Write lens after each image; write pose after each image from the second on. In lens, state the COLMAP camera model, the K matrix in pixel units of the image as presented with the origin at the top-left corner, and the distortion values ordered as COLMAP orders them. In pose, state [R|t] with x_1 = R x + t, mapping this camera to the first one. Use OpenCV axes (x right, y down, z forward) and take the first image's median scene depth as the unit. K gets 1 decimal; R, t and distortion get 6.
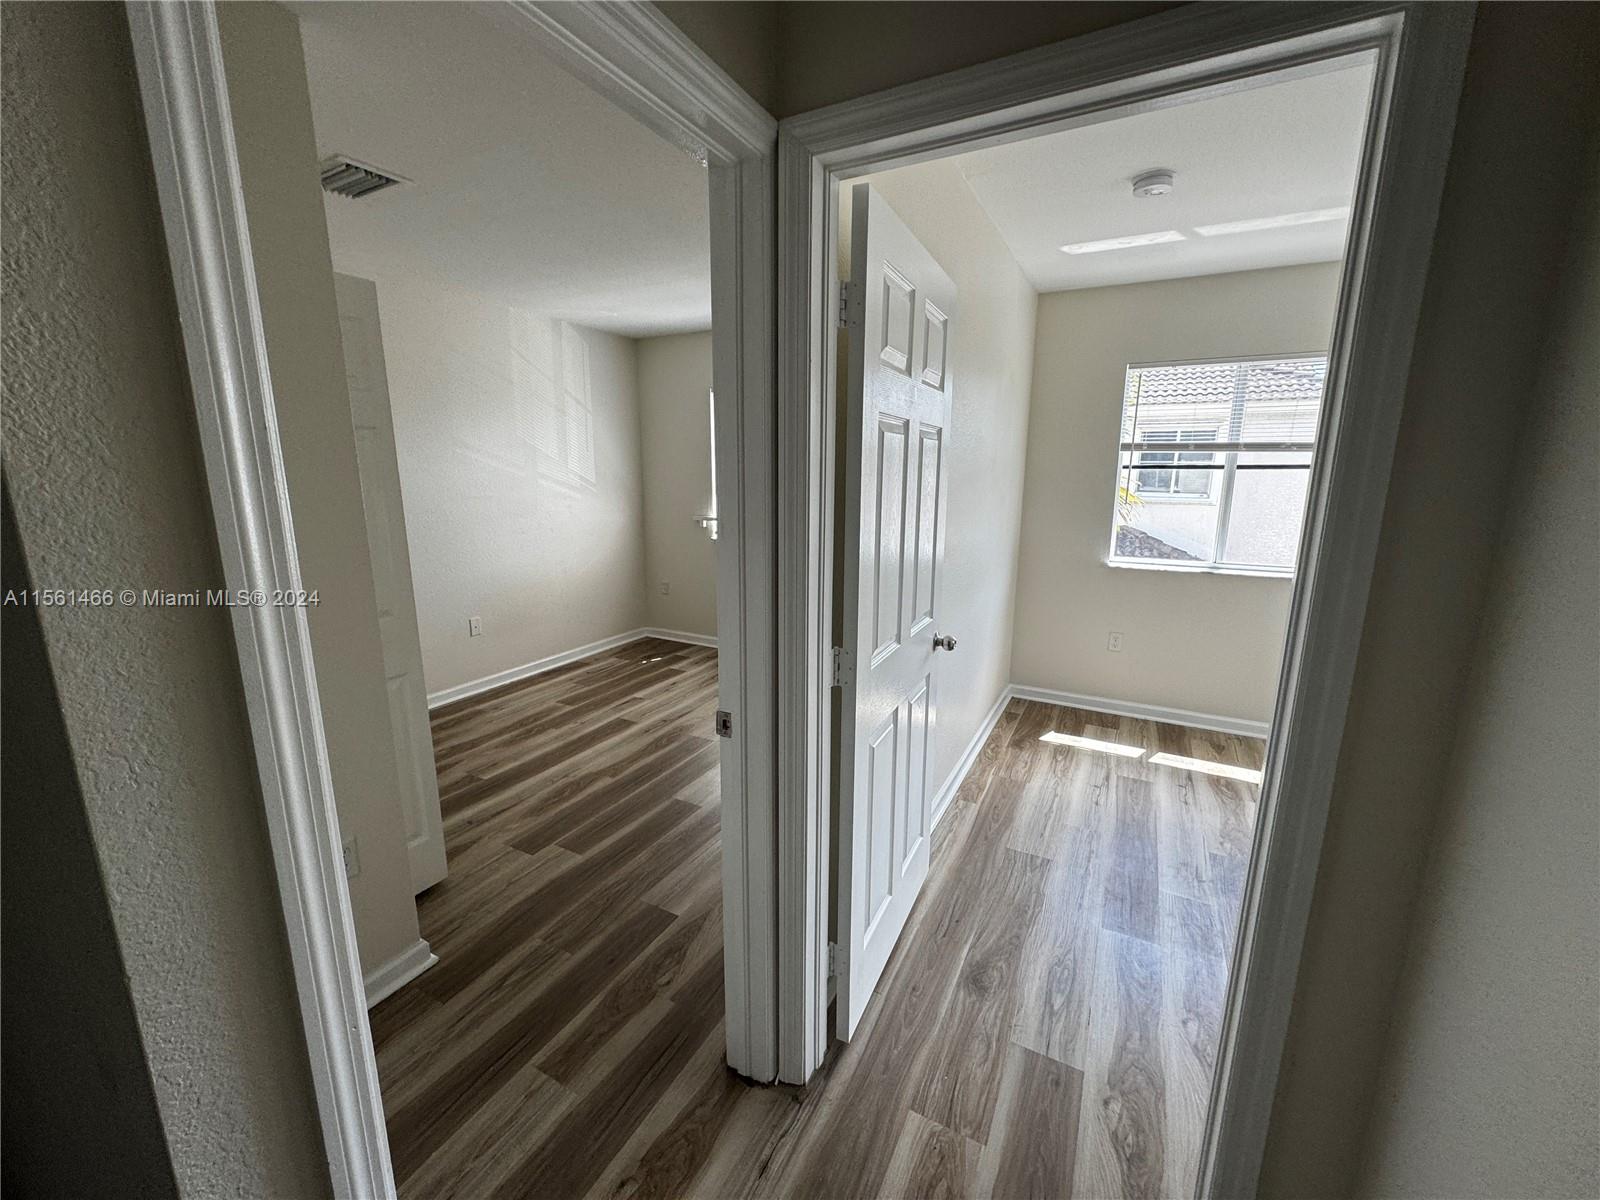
lens RADIAL K [[640.4, 0, 802.7], [0, 640.4, 598.0], [0, 0, 1]] dist [-0.001165, -0.000288]
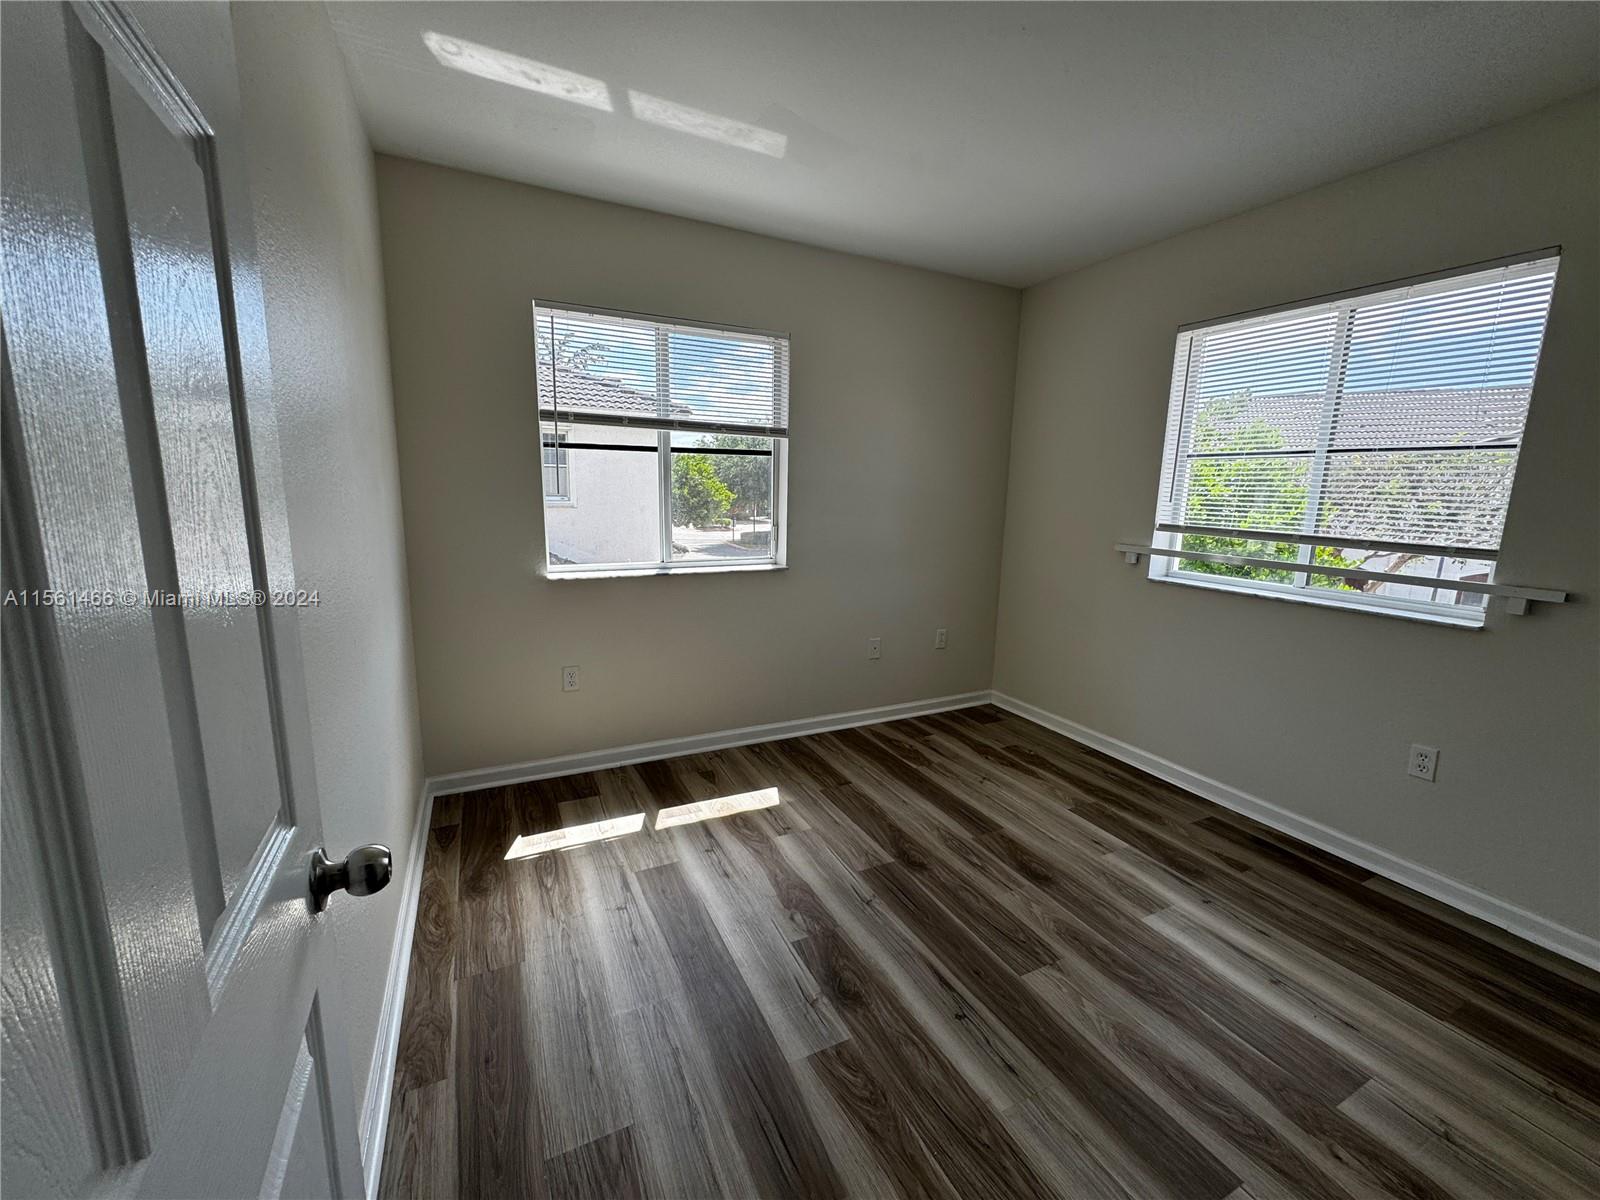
lens RADIAL K [[640.4, 0, 802.7], [0, 640.4, 598.0], [0, 0, 1]] dist [-0.001165, -0.000288]
pose [[0.586636, -0.130964, 0.799191, 0.062002], [0.142688, 0.988114, 0.057185, -0.028772], [-0.797182, 0.080488, 0.598350, 0.330421]]
